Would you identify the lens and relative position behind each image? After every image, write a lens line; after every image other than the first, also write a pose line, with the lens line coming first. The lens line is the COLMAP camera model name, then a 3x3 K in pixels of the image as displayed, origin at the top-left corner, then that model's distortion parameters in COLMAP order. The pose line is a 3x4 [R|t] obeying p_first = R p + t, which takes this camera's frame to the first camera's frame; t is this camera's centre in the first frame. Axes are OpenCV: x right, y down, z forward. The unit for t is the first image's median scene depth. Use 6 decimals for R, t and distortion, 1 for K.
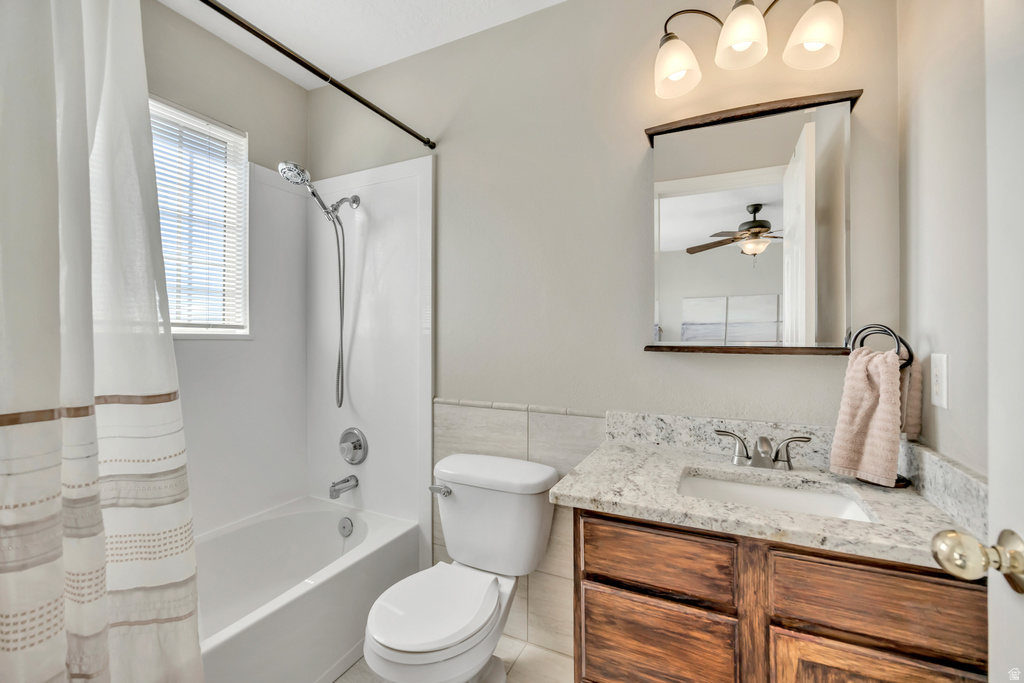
lens RADIAL K [[441.7, 0, 511.0], [0, 441.7, 343.5], [0, 0, 1]] dist [-0.016130, 0.000740]
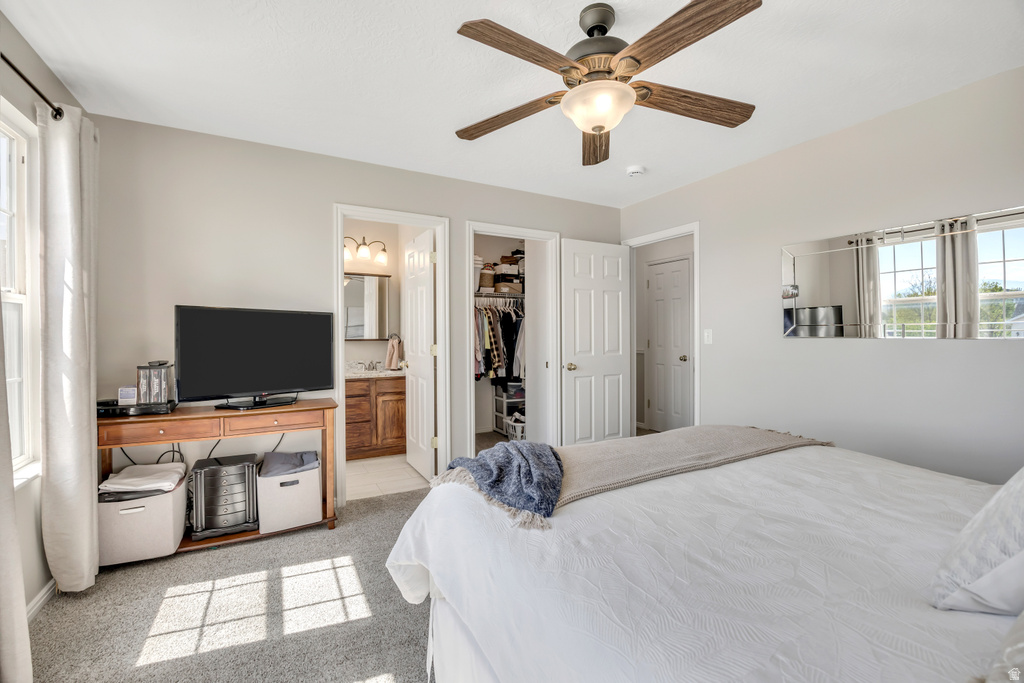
lens RADIAL K [[441.7, 0, 511.7], [0, 441.7, 338.2], [0, 0, 1]] dist [-0.016130, 0.000740]
pose [[0.579089, 0.000232, 0.815264, -2.316087], [0.001762, 0.999997, -0.001536, 0.013002], [-0.815262, 0.002326, 0.579087, -2.802029]]
